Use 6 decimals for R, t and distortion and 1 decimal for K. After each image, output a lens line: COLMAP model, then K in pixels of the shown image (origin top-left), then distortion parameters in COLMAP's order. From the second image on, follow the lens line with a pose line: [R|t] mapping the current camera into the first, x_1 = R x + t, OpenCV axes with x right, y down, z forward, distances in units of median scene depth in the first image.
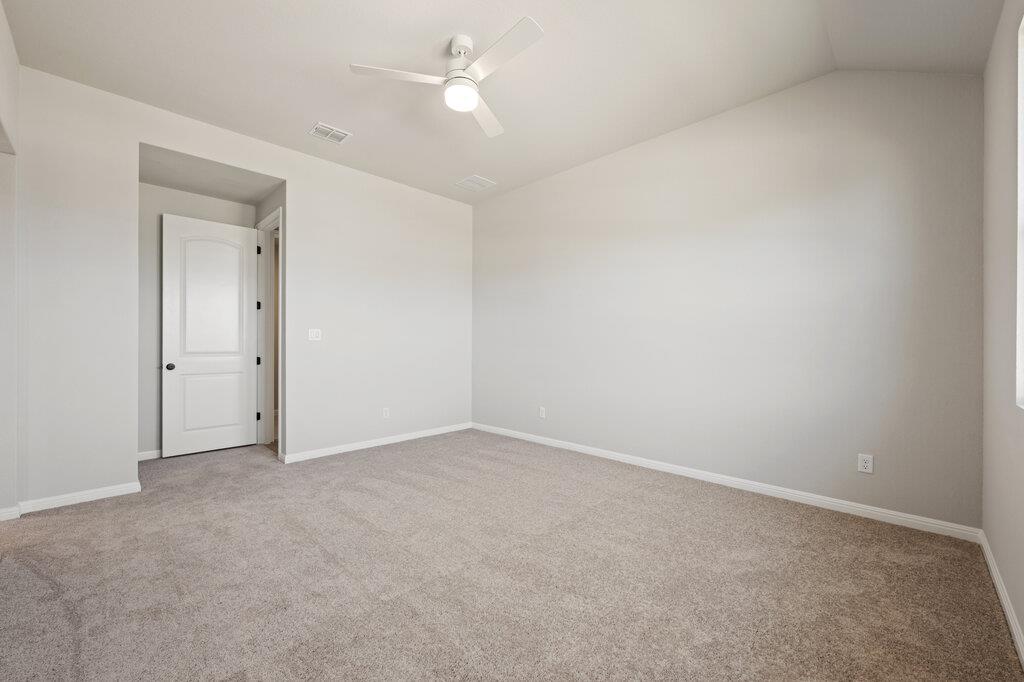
lens RADIAL K [[406.9, 0, 512.0], [0, 406.9, 341.0], [0, 0, 1]] dist [0.000259, 0.000049]
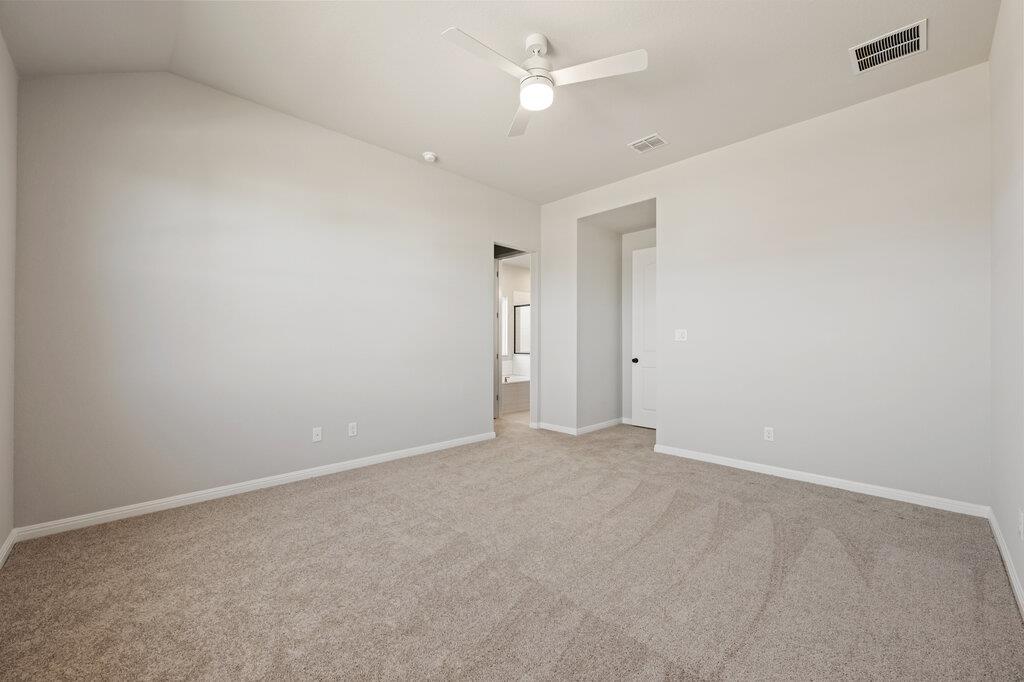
lens RADIAL K [[406.9, 0, 512.0], [0, 406.9, 341.0], [0, 0, 1]] dist [0.000259, 0.000049]
pose [[-0.022642, -0.003052, -0.999739, 0.614817], [0.002682, 0.999992, -0.003114, 0.000278], [0.999740, -0.002752, -0.022633, 0.679825]]
